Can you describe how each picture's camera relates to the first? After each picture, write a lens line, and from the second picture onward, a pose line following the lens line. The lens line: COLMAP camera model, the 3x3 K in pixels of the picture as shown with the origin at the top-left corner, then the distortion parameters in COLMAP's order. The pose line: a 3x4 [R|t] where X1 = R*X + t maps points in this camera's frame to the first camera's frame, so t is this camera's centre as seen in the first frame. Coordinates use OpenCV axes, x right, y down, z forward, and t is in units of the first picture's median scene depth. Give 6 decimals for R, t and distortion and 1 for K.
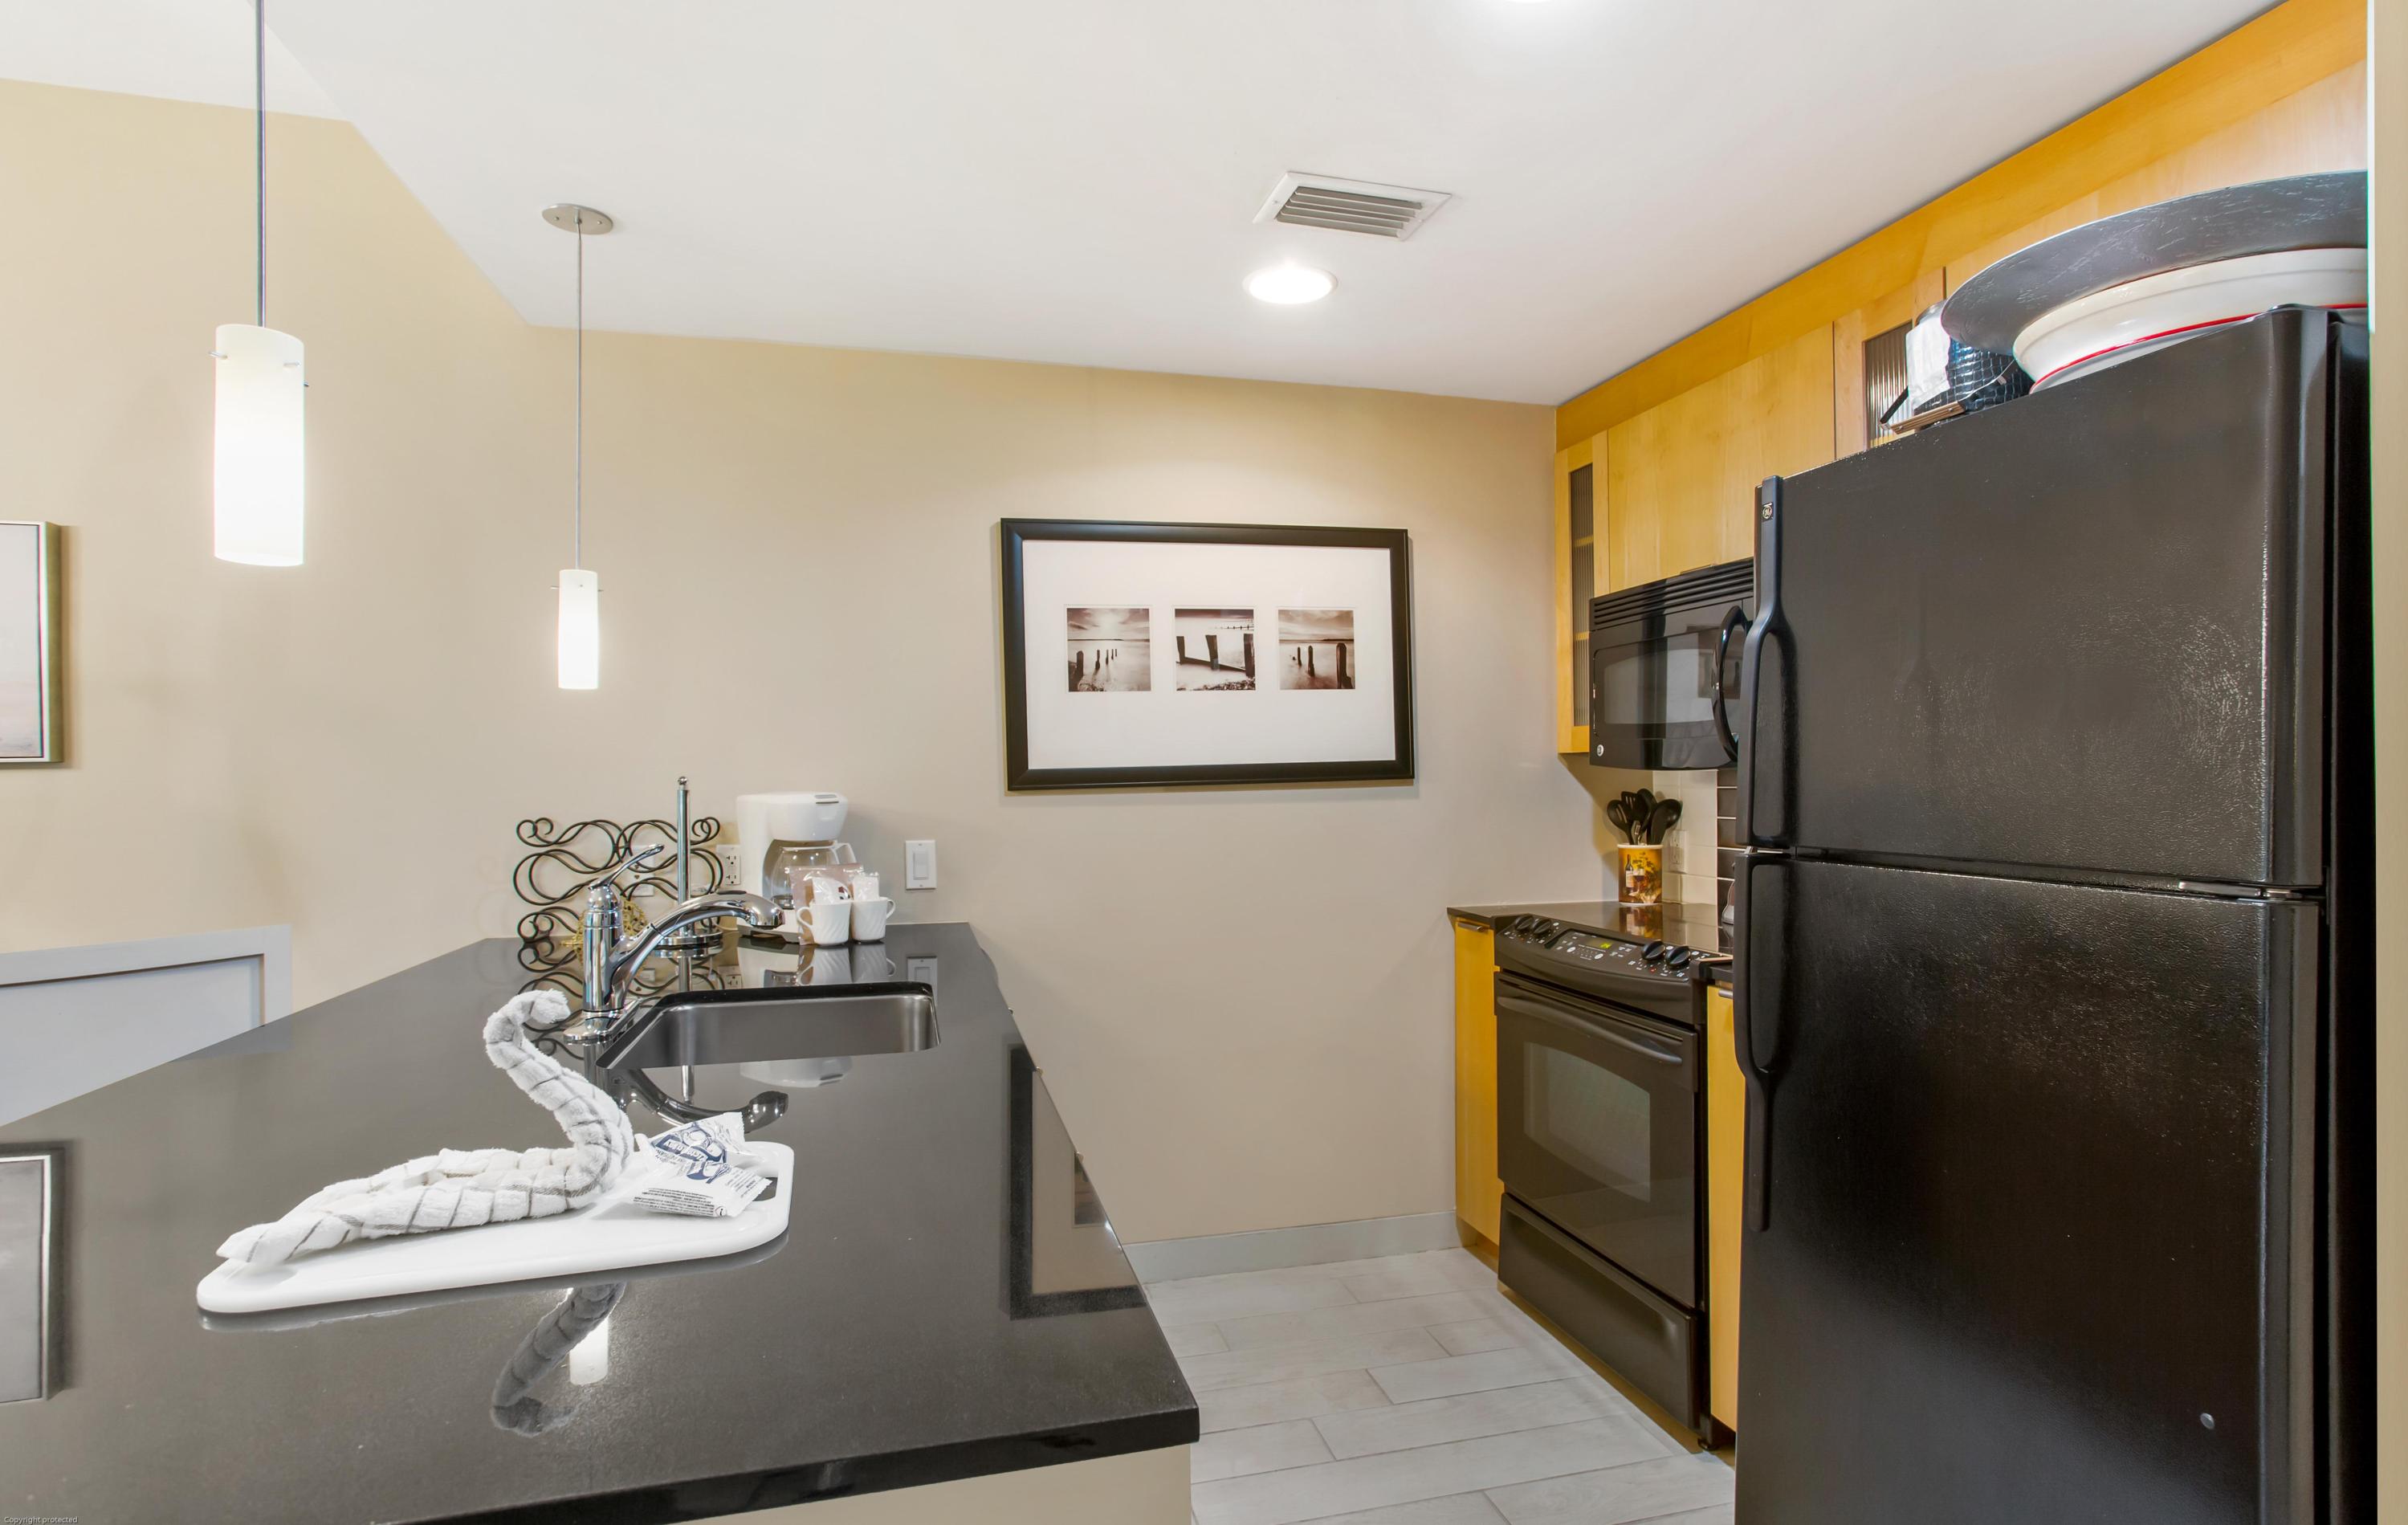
lens RADIAL K [[1234.2, 0, 1203.0], [0, 1234.2, 760.9], [0, 0, 1]] dist [-0.033447, 0.007954]
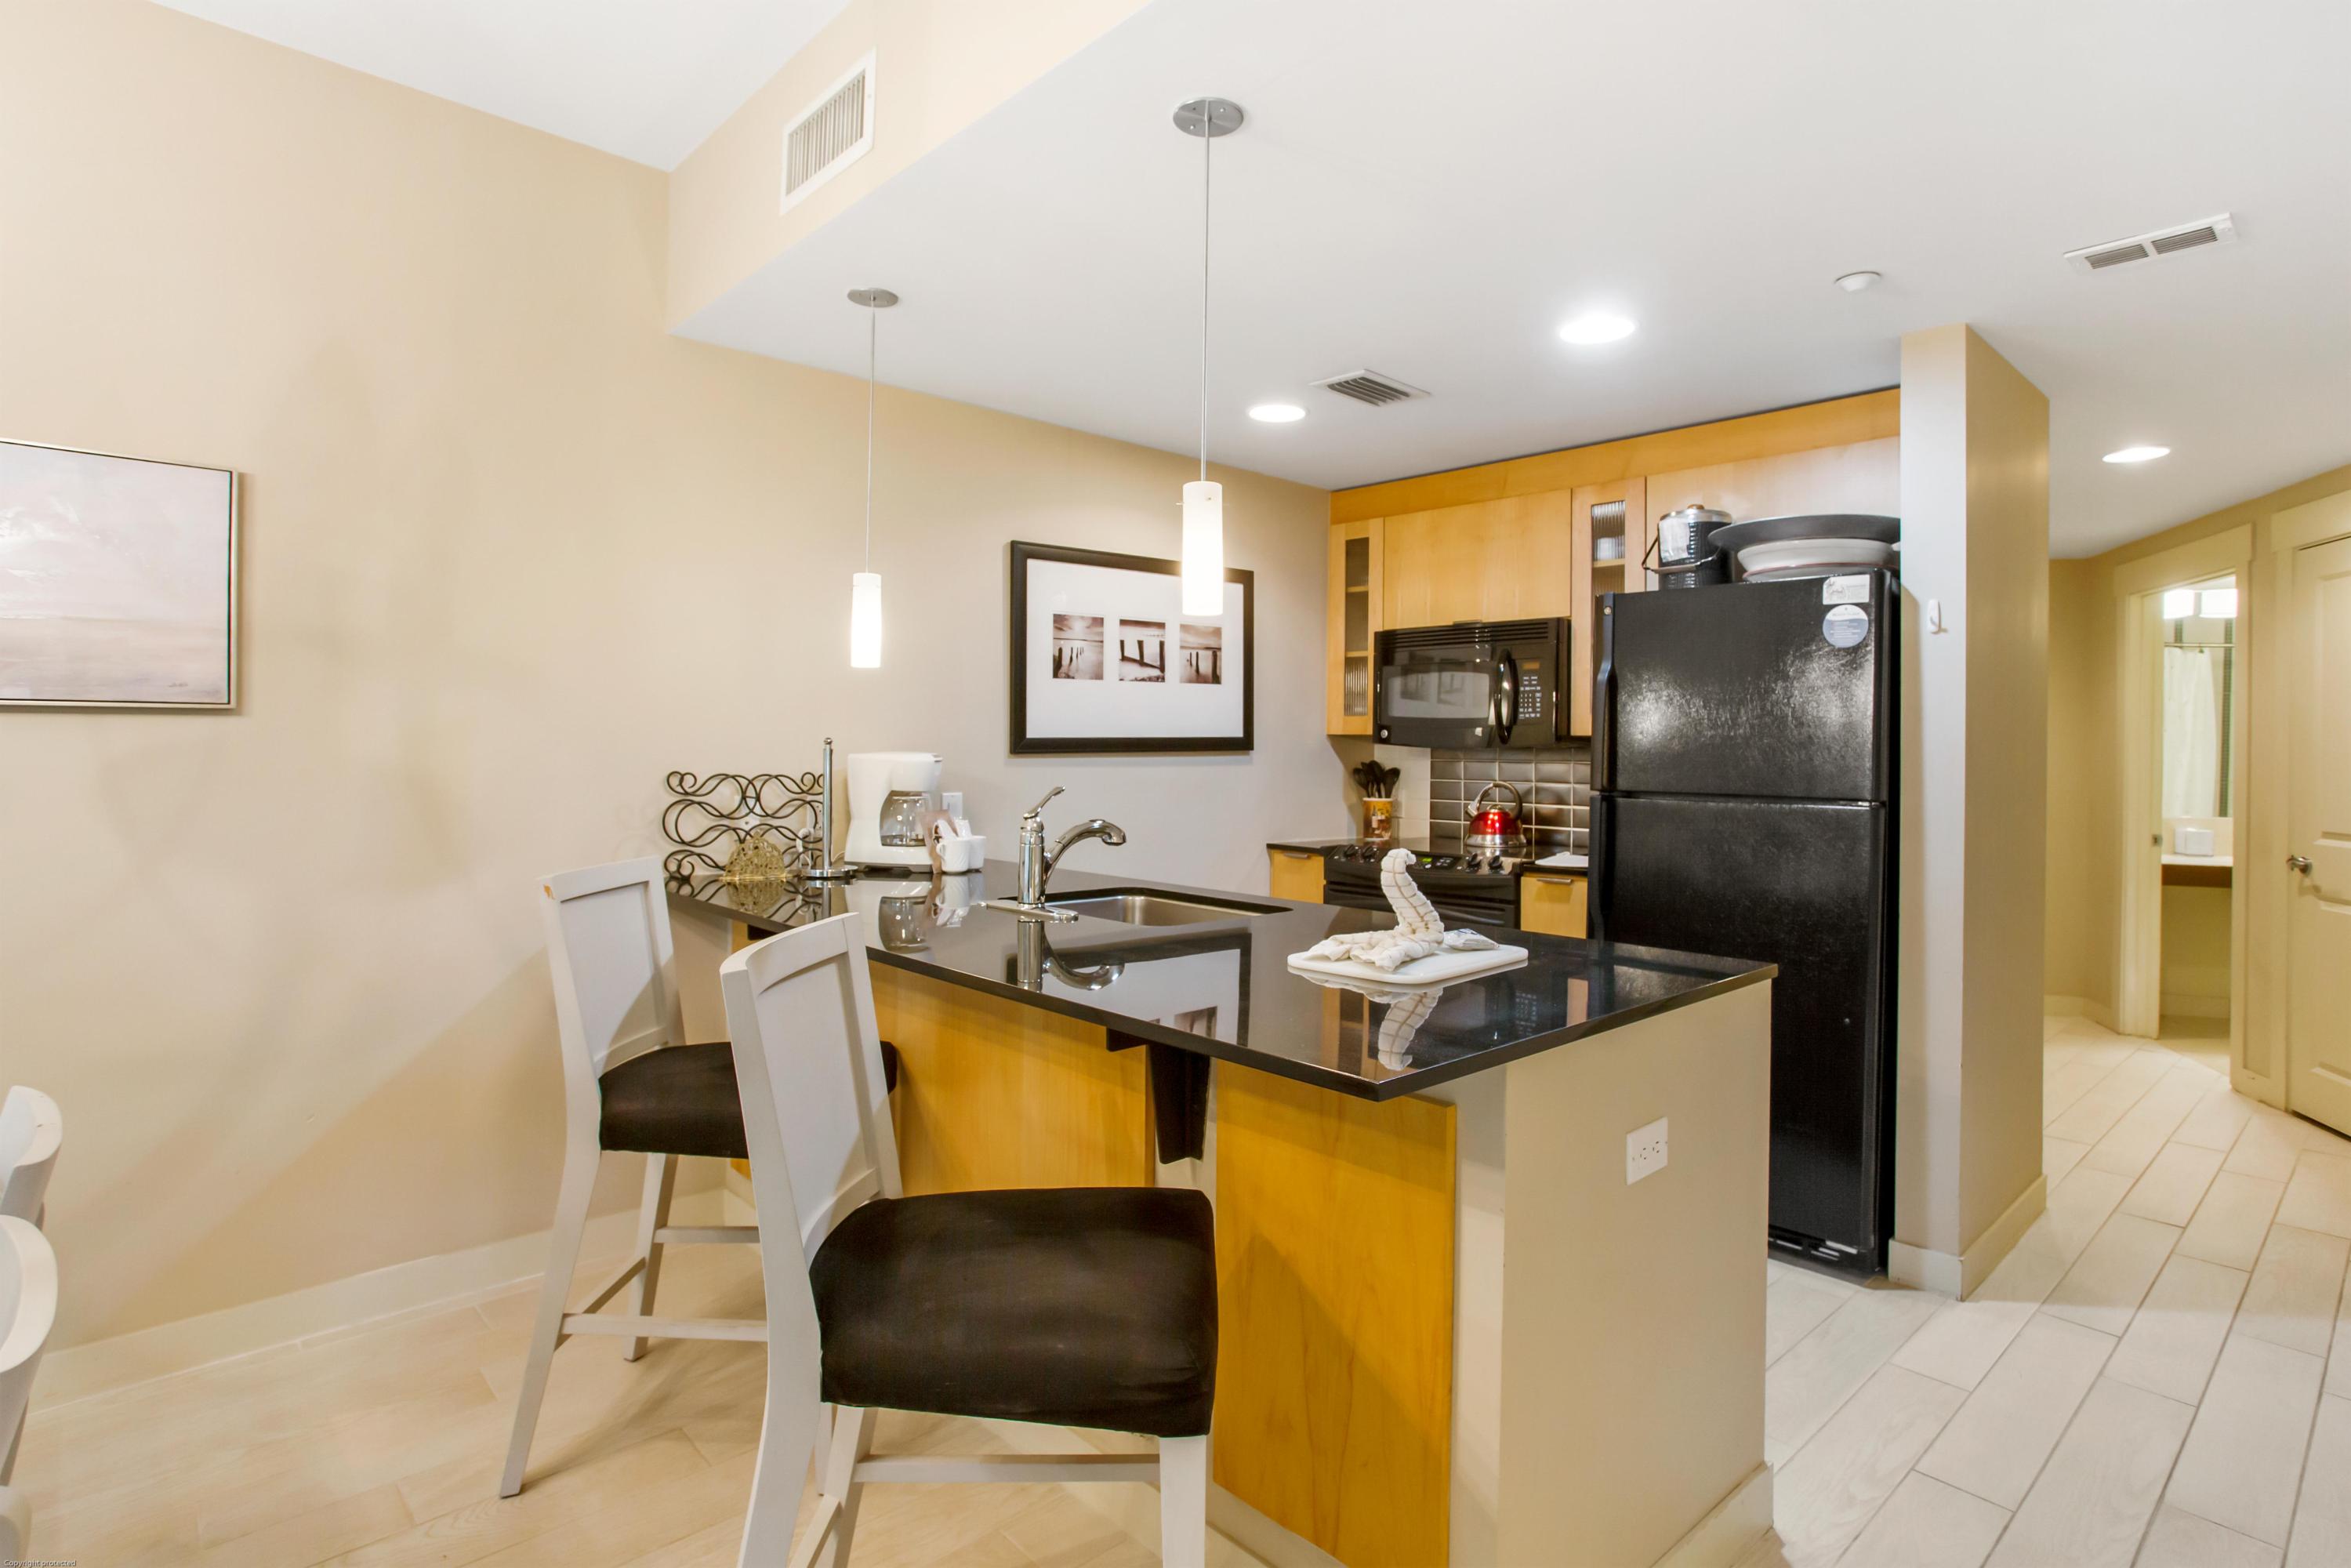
lens RADIAL K [[1175.1, 0, 1197.0], [0, 1175.1, 722.2], [0, 0, 1]] dist [-0.042634, 0.001033]
pose [[0.887312, 0.028327, 0.460300, -0.526410], [-0.022132, 0.999577, -0.018851, 0.009383], [-0.460639, 0.006539, 0.887563, -0.156367]]
